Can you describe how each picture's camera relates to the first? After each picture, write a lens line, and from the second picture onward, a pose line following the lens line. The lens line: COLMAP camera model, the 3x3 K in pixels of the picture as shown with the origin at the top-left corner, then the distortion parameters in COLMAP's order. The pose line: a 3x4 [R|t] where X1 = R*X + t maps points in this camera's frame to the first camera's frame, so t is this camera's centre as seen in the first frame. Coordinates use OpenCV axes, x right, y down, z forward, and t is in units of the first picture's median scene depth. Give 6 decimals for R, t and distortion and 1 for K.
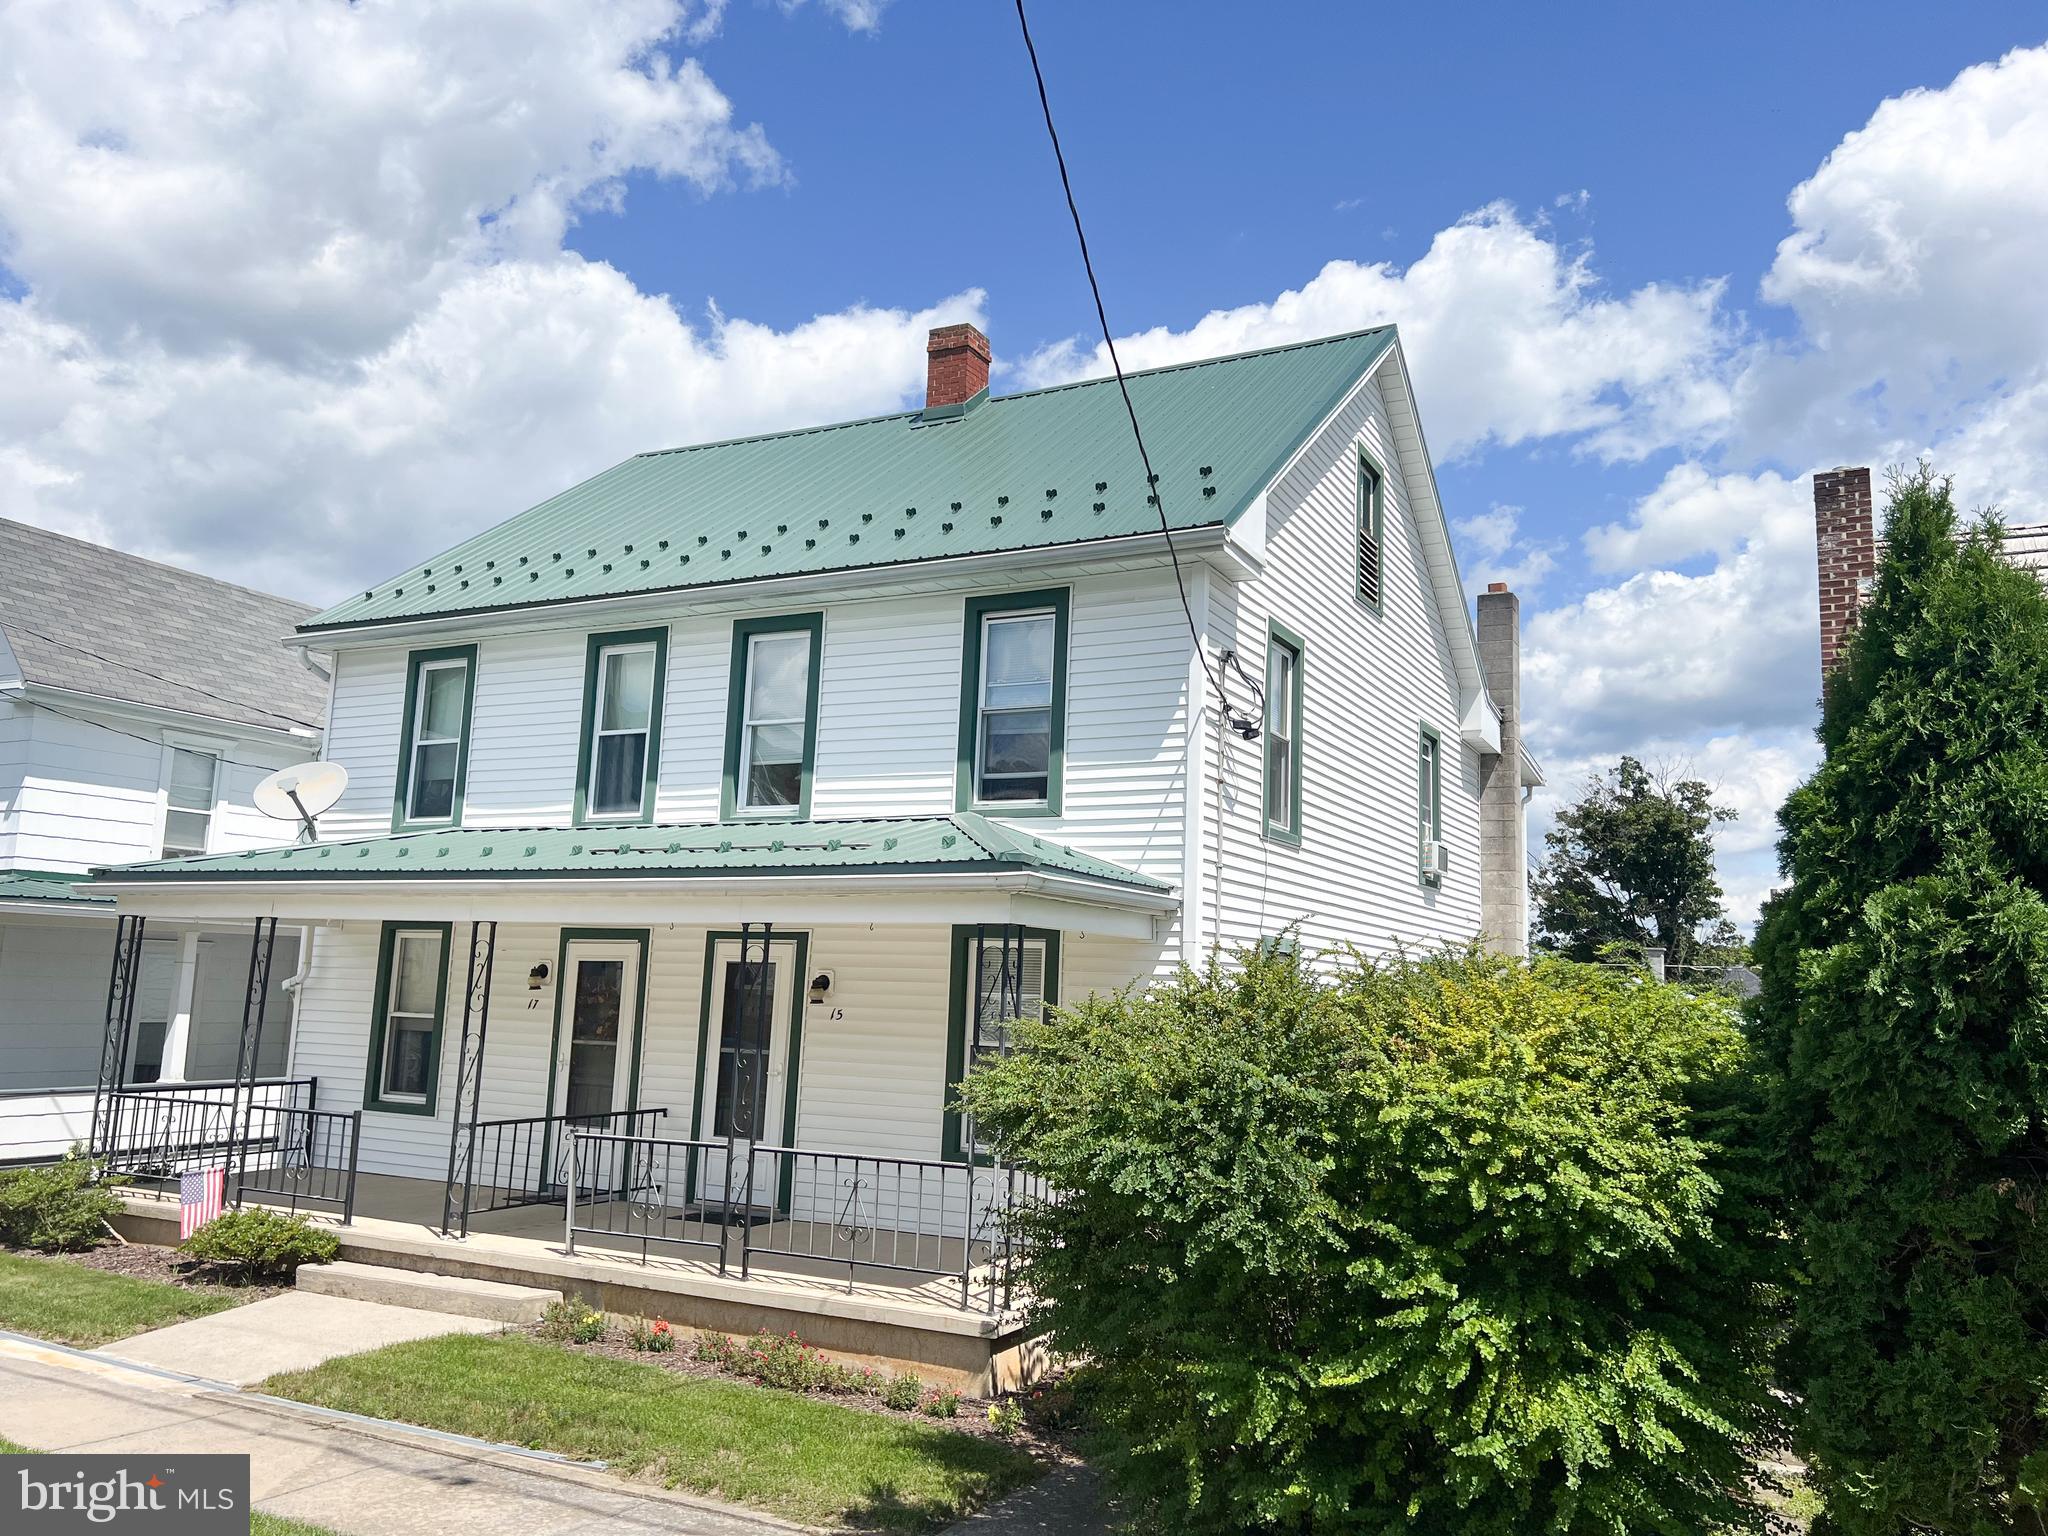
lens RADIAL K [[1547.0, 0, 1044.8], [0, 1547.0, 769.0], [0, 0, 1]] dist [0.076797, -0.034126]
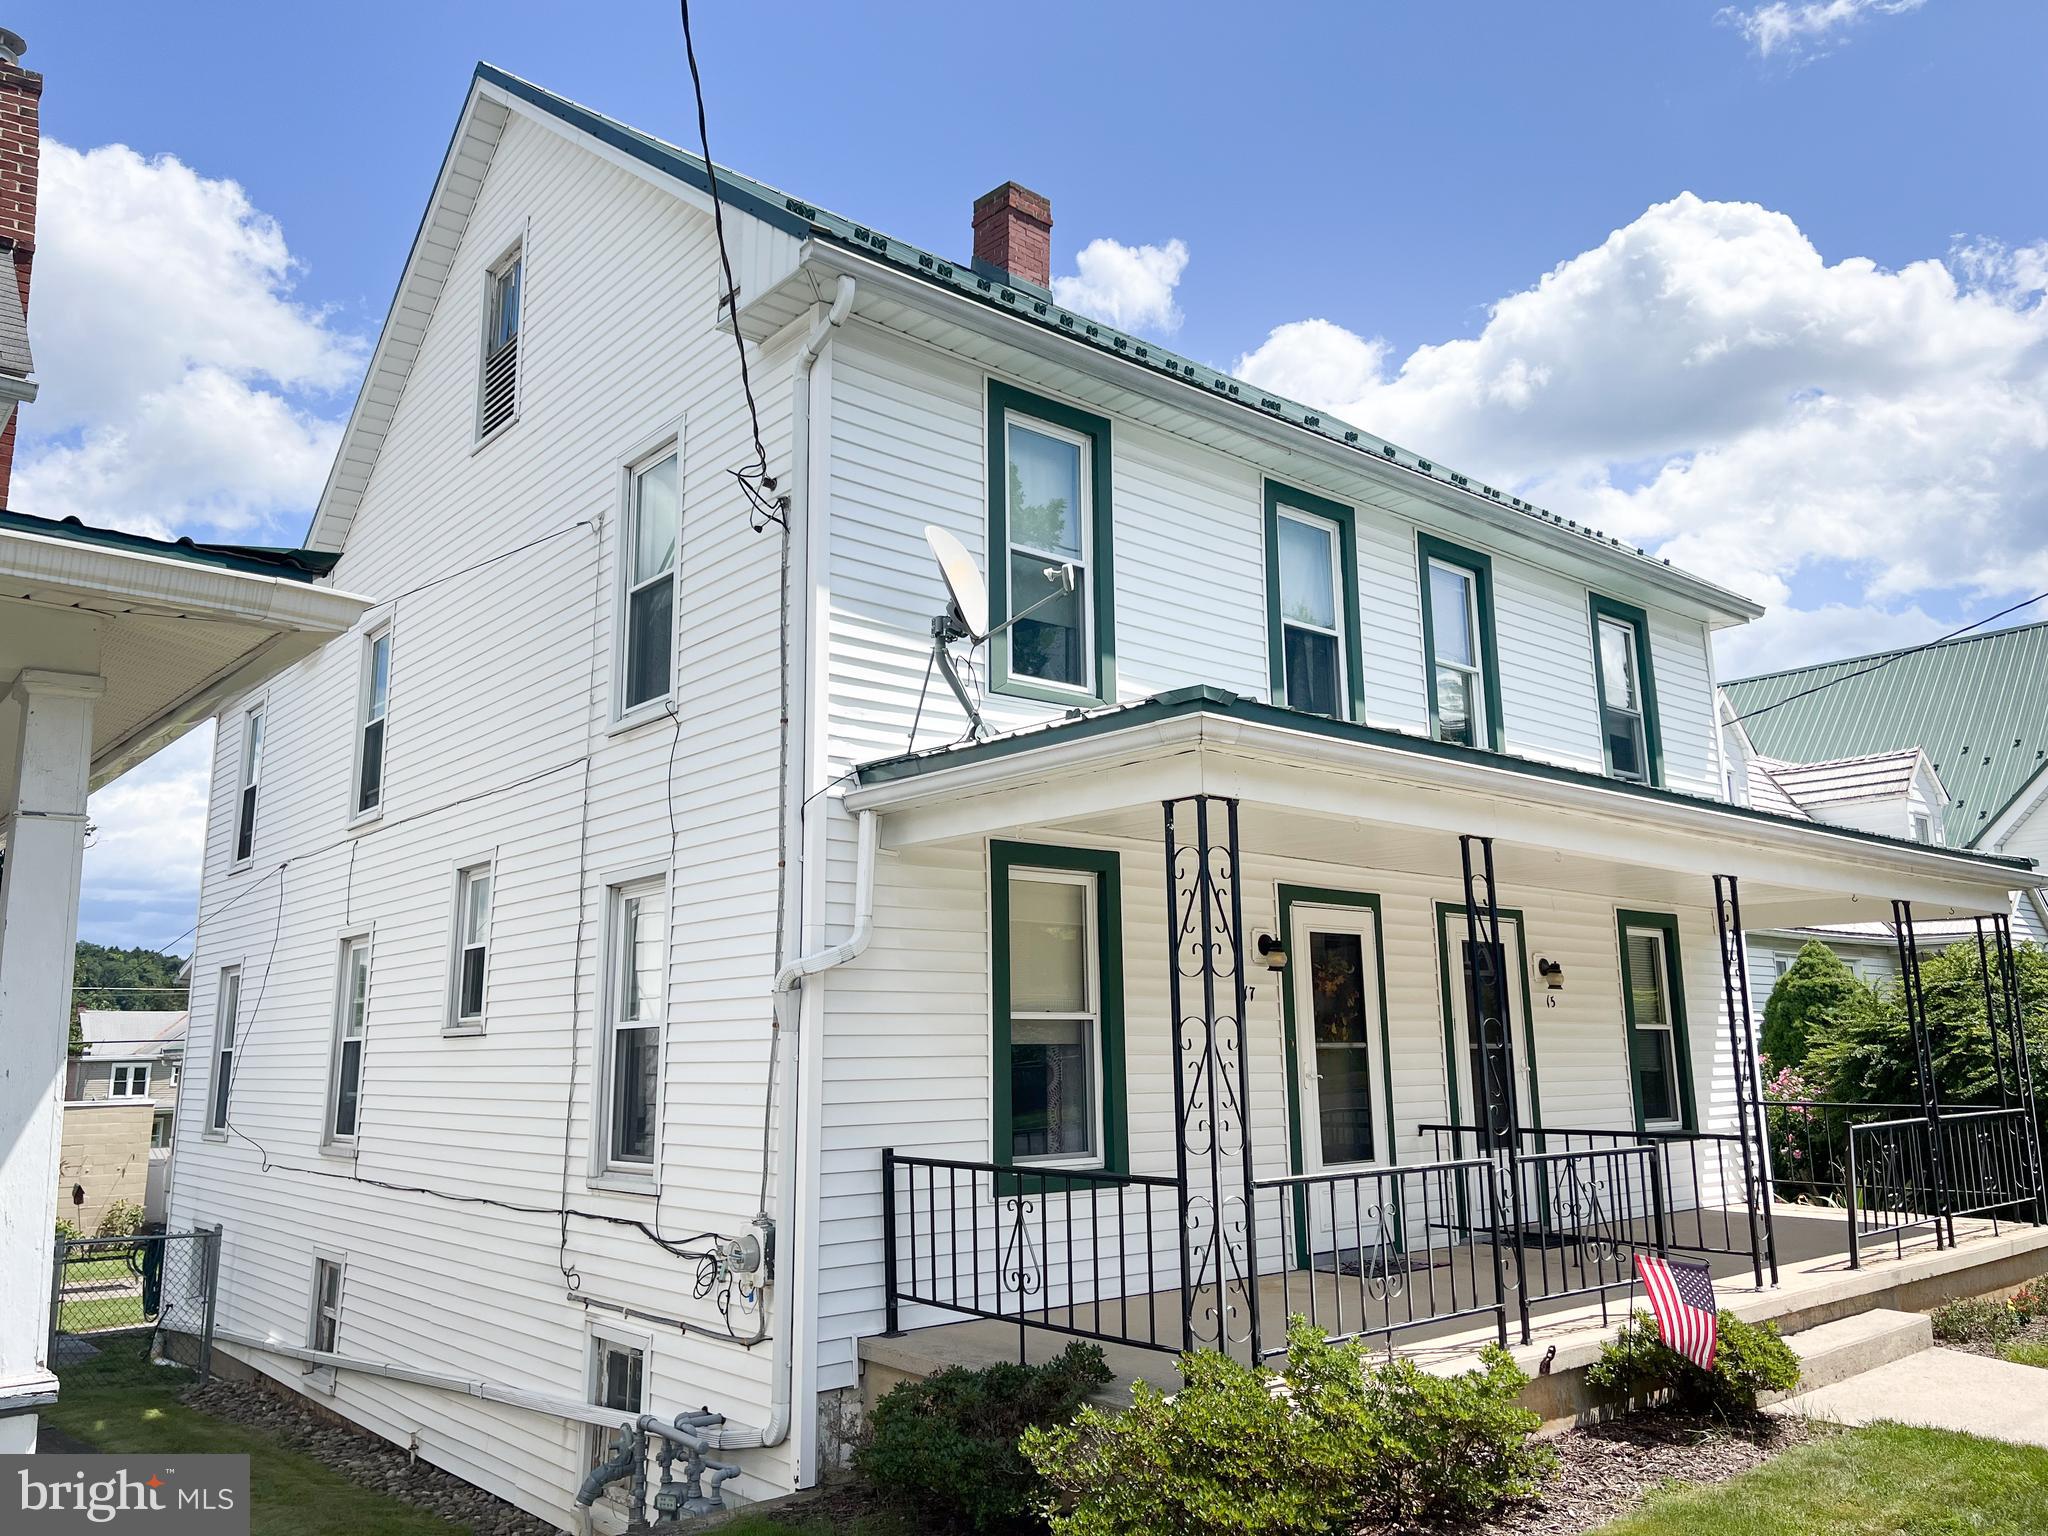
lens RADIAL K [[1547.0, 0, 1015.8], [0, 1547.0, 771.7], [0, 0, 1]] dist [0.076797, -0.034126]
pose [[0.362094, 0.134400, 0.922401, -1.041579], [-0.107093, 0.988997, -0.102063, 0.141416], [-0.925969, -0.061826, 0.372503, 0.892369]]
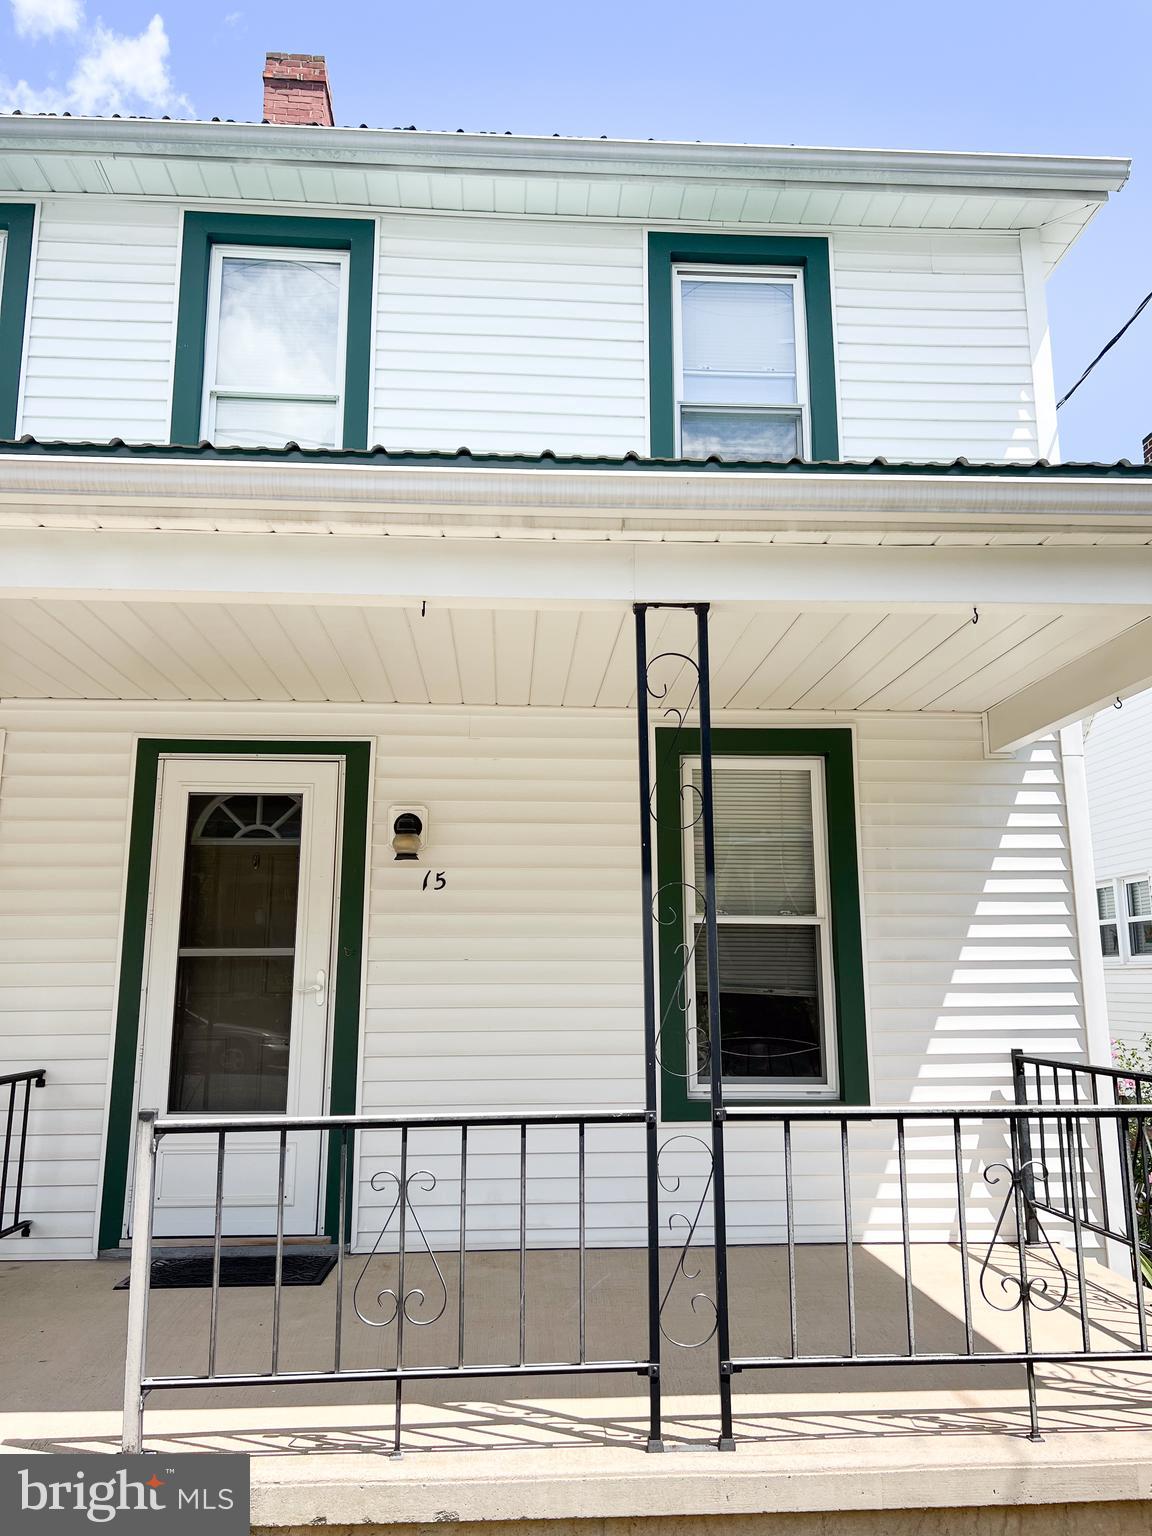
lens RADIAL K [[1160.2, 0, 583.9], [0, 1160.2, 766.4], [0, 0, 1]] dist [0.076797, -0.034126]
pose [[0.863490, 0.052206, 0.501658, -0.286977], [-0.042570, 0.998623, -0.030649, 0.118085], [-0.502567, 0.005110, 0.864523, 0.554845]]
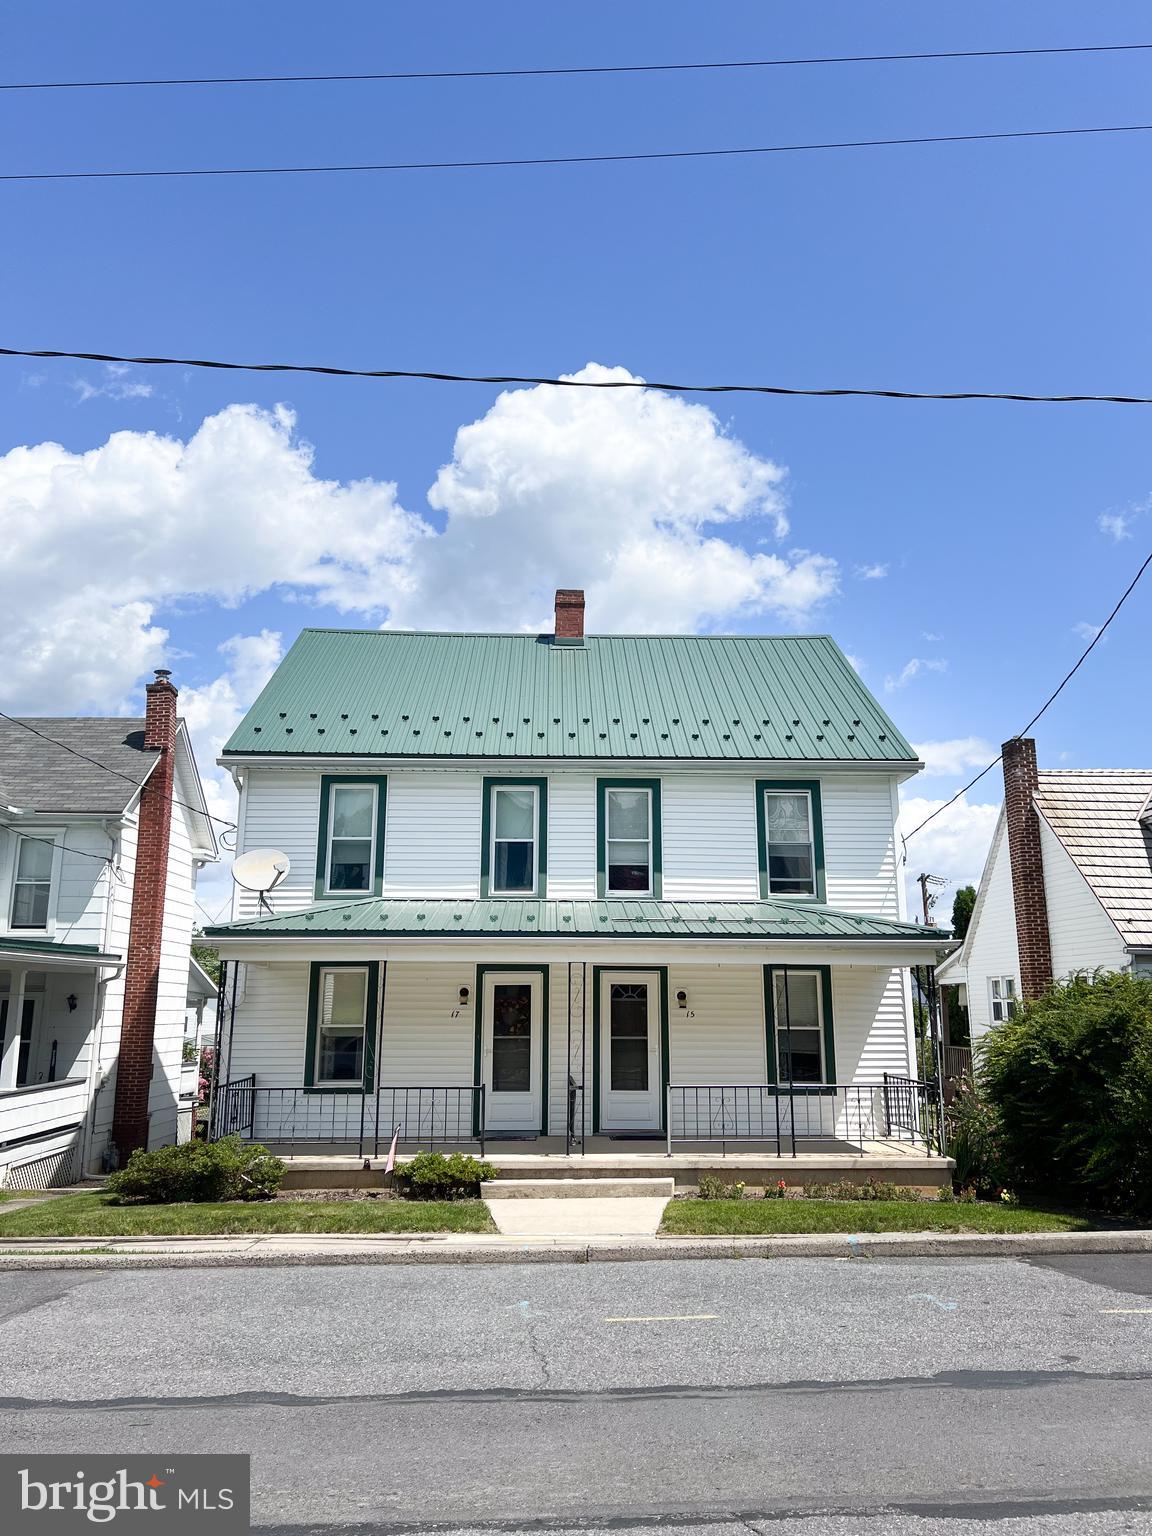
lens RADIAL K [[1160.2, 0, 579.3], [0, 1160.2, 760.6], [0, 0, 1]] dist [0.076797, -0.034126]
pose [[0.865724, 0.073986, 0.495024, -0.851300], [-0.045518, 0.996554, -0.069339, -0.027252], [-0.498448, 0.037496, 0.866108, -0.076259]]
